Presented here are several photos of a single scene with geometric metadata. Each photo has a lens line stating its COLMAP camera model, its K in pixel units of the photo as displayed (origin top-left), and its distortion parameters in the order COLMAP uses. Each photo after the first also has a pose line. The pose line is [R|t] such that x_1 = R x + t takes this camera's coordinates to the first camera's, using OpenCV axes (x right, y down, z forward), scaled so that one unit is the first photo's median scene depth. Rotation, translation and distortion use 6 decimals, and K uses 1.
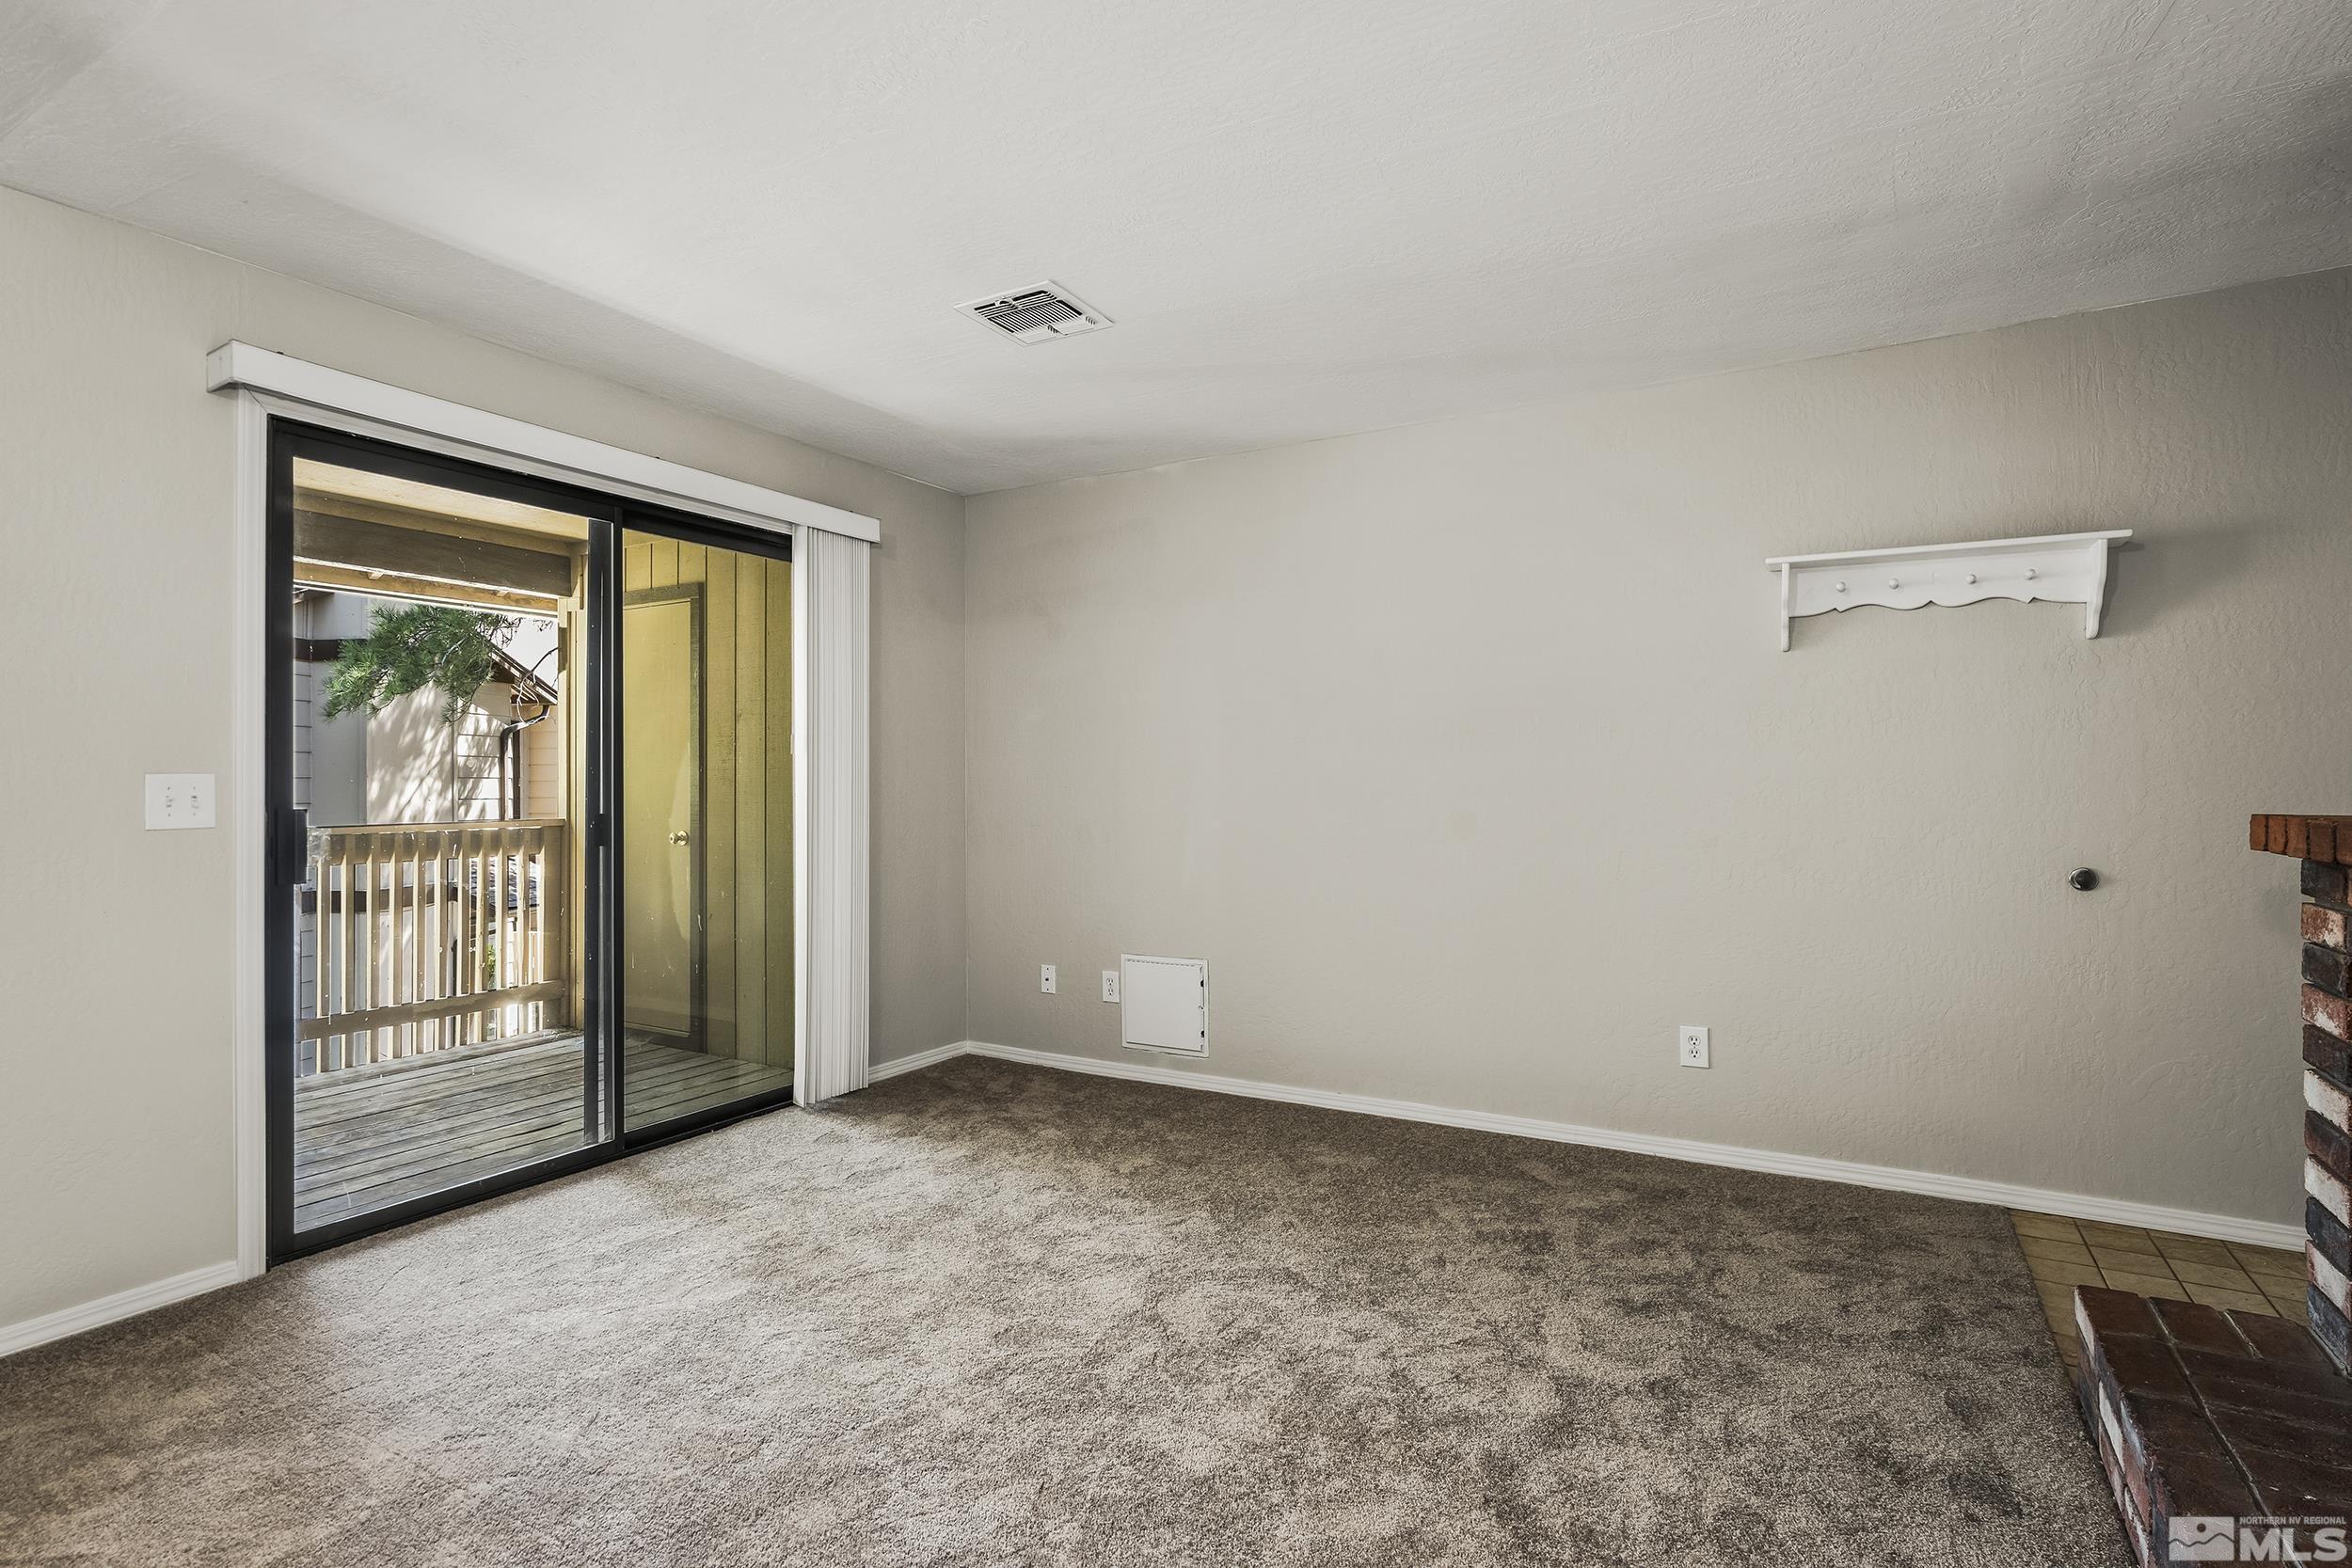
lens RADIAL K [[1129.8, 0, 1170.3], [0, 1129.8, 774.6], [0, 0, 1]] dist [-0.000455, 0.001172]
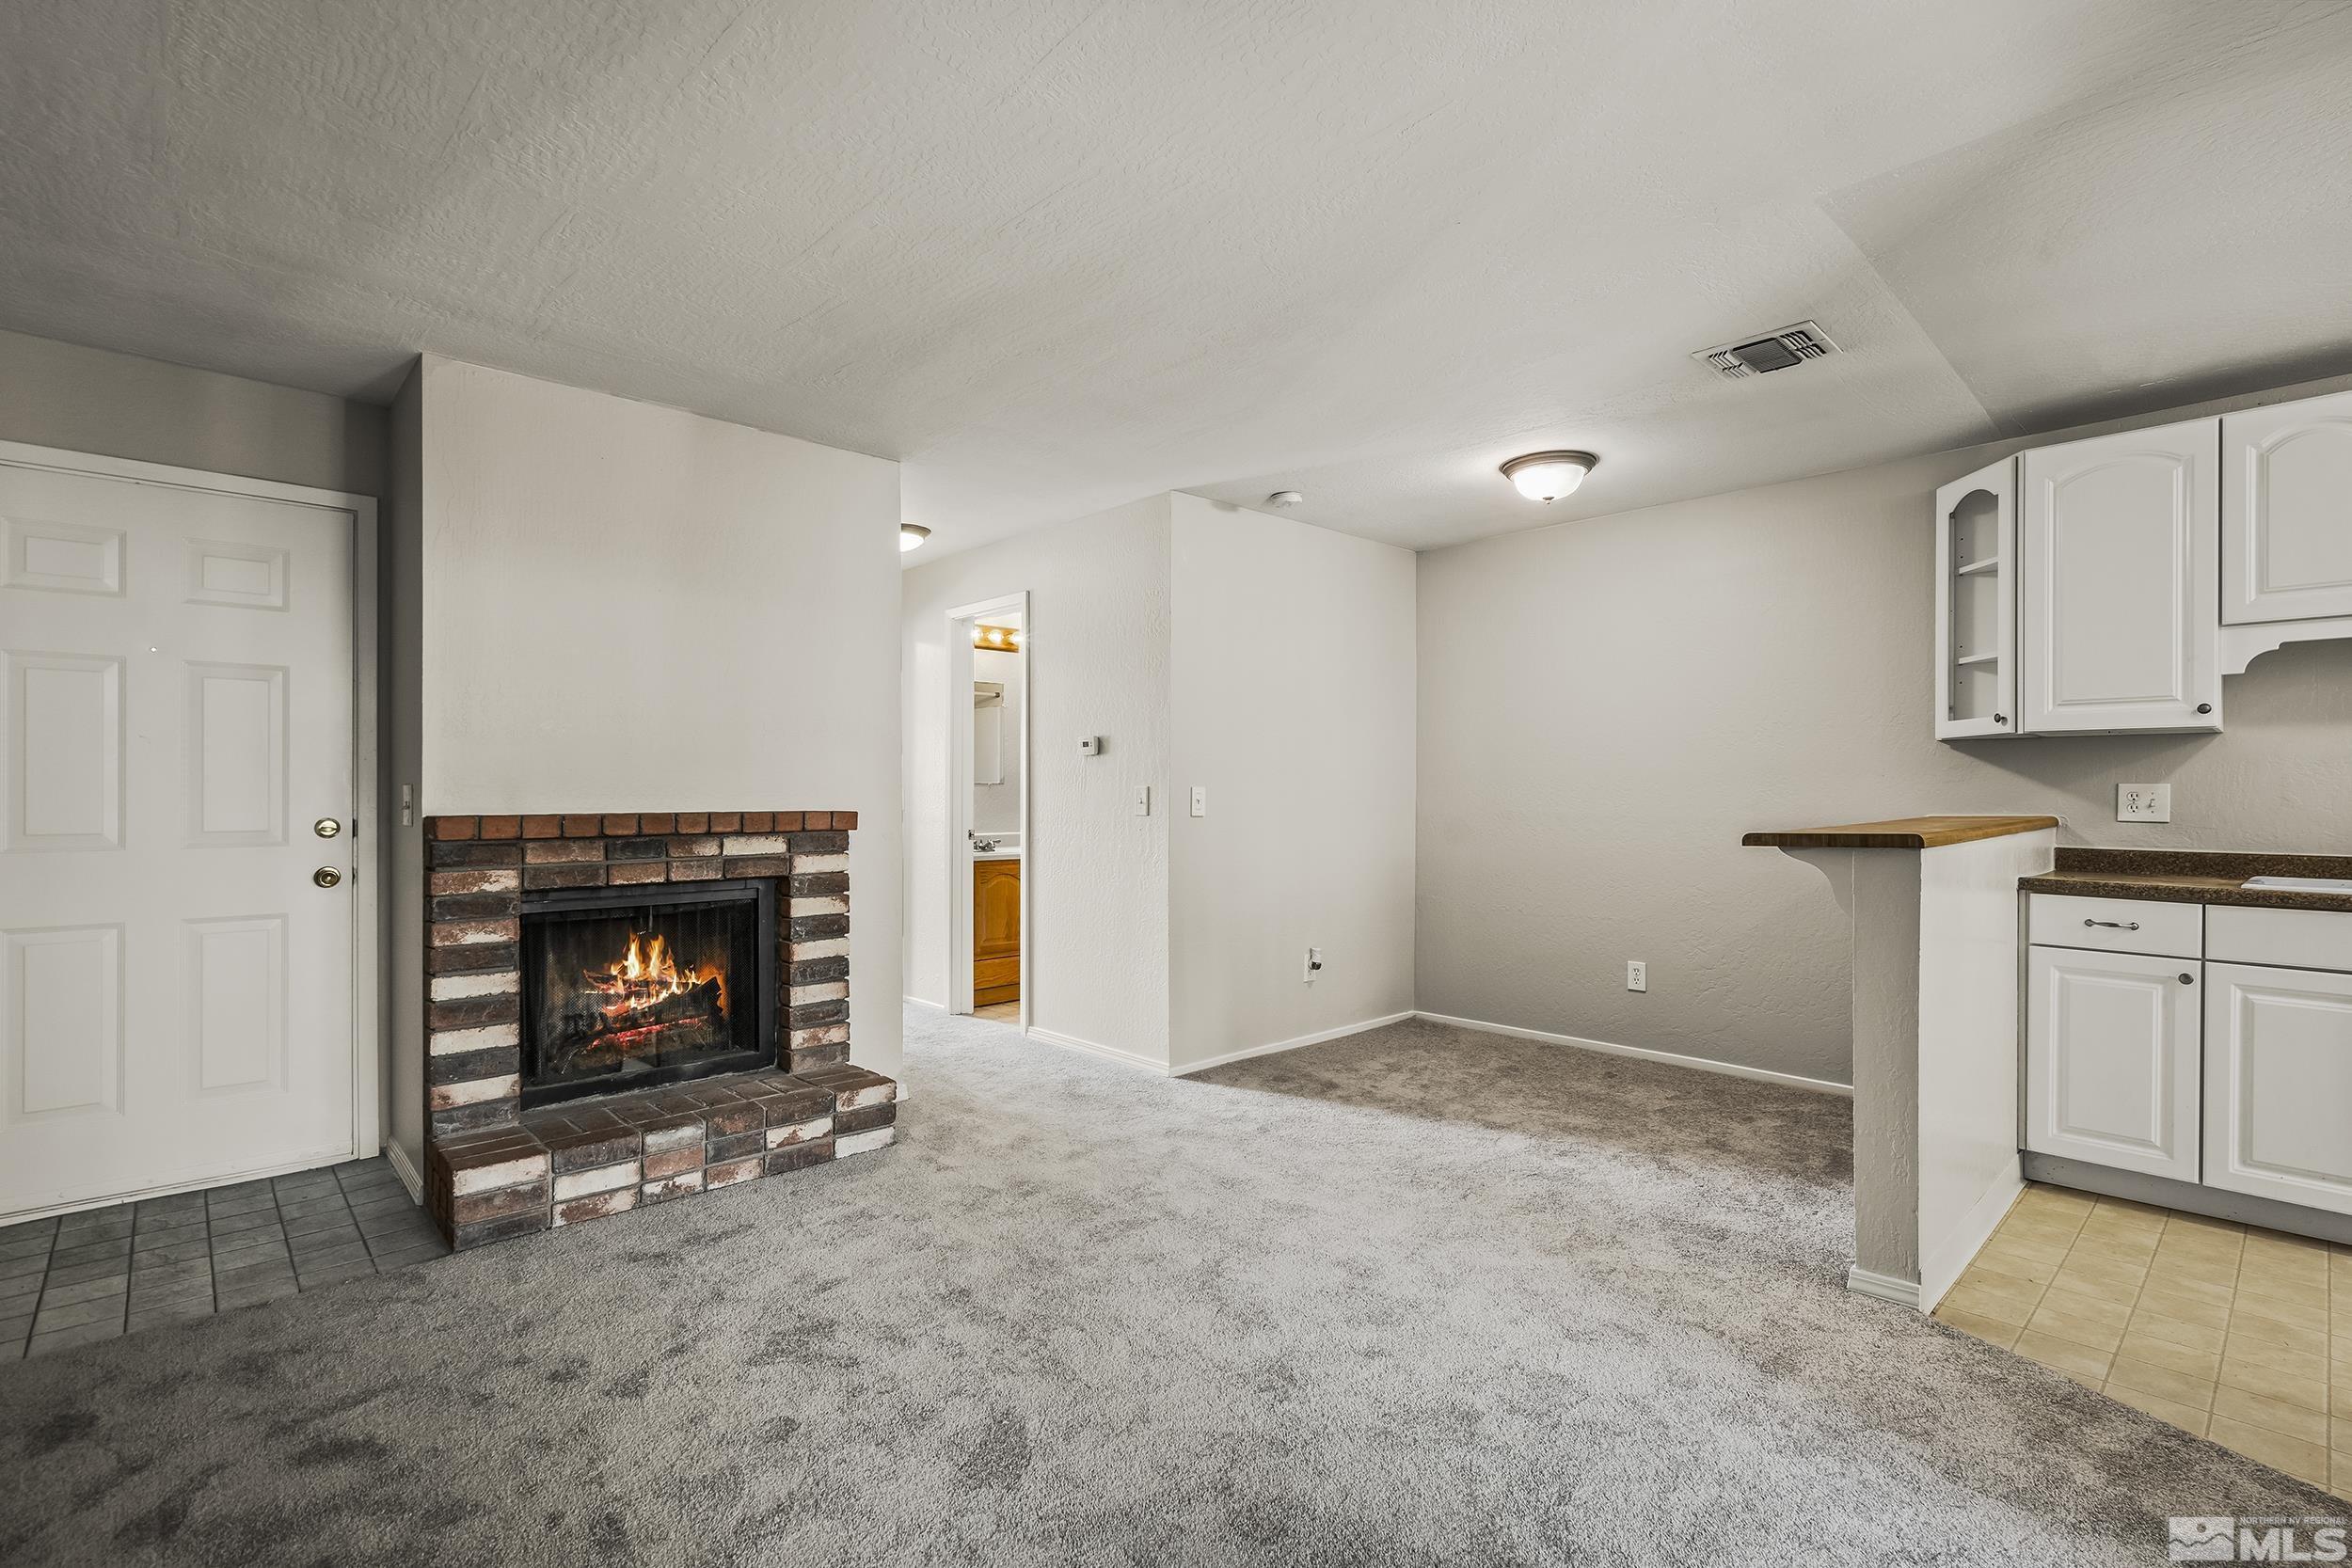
lens RADIAL K [[1086.9, 0, 1176.0], [0, 1086.9, 784.0], [0, 0, 1]] dist [-0.002291, 0.000385]
pose [[-0.958242, 0.005453, 0.285906, -0.250925], [0.001319, 0.999892, -0.014651, 0.009478], [-0.285955, -0.013662, -0.958146, 1.303989]]
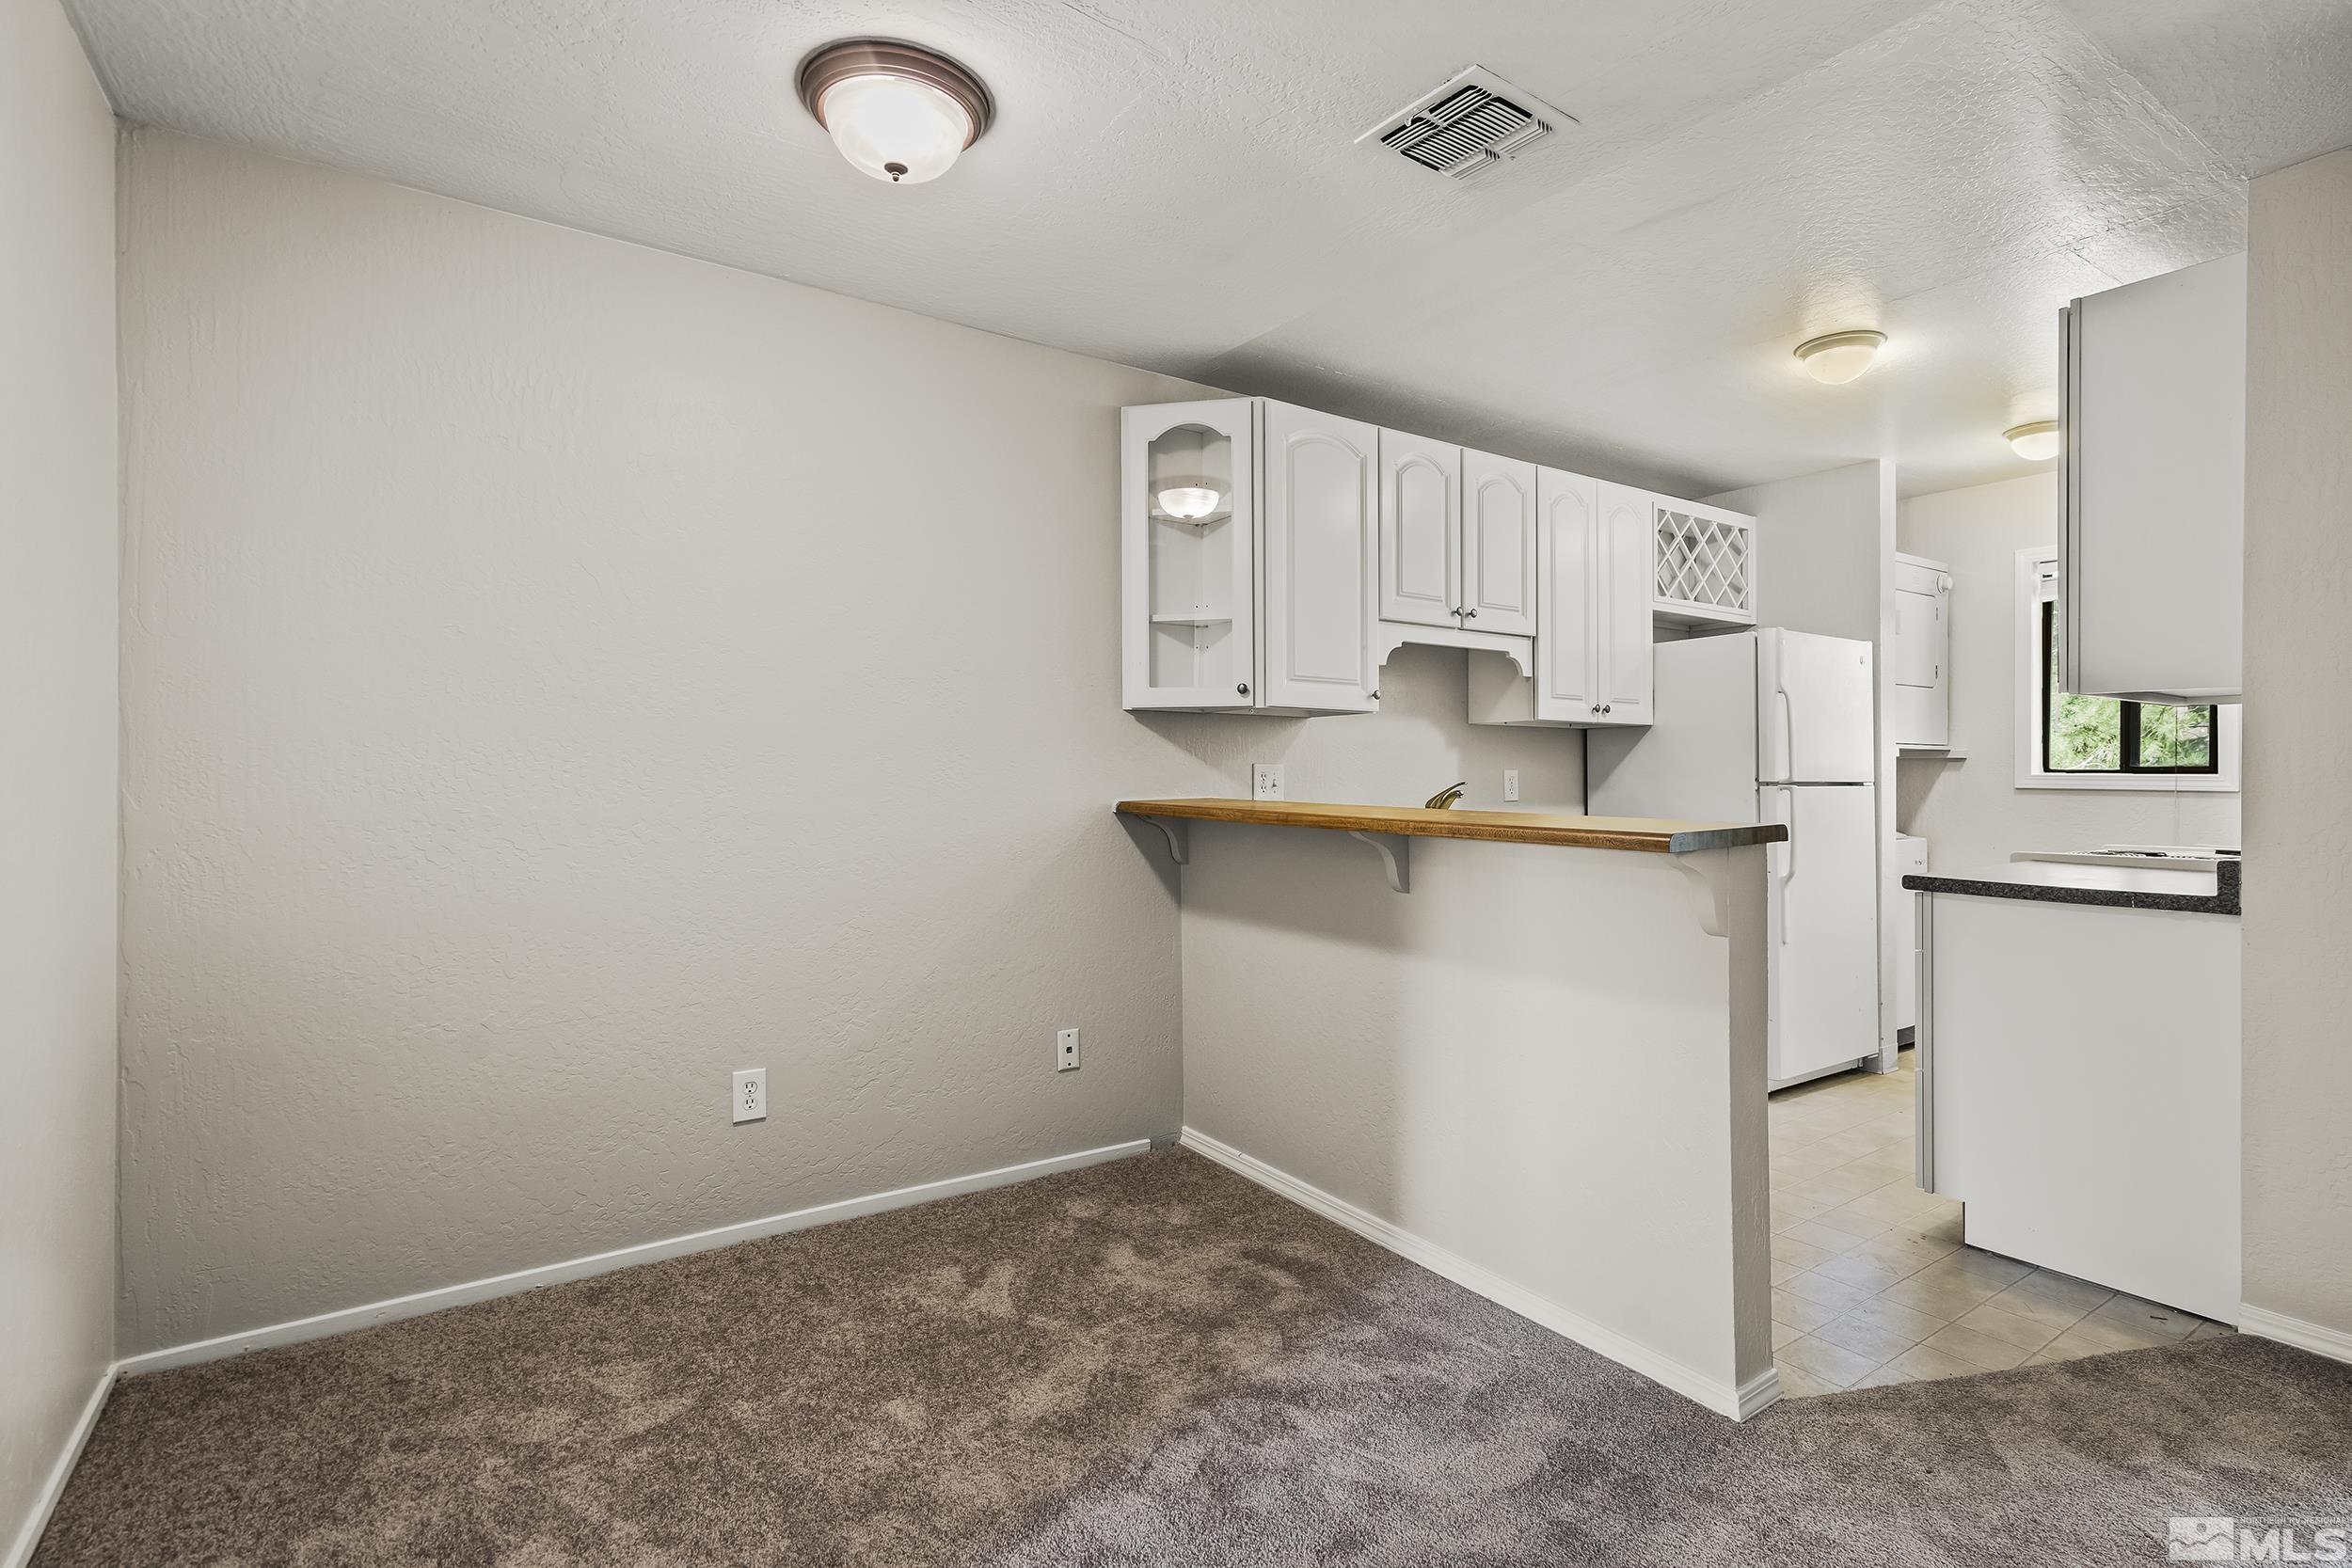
lens RADIAL K [[1129.8, 0, 1170.3], [0, 1129.8, 774.6], [0, 0, 1]] dist [-0.000455, 0.001172]
pose [[-0.431298, 0.001474, -0.902208, 0.211342], [0.005794, 0.999983, -0.001136, 0.005829], [0.902191, -0.005718, -0.431299, 0.386615]]
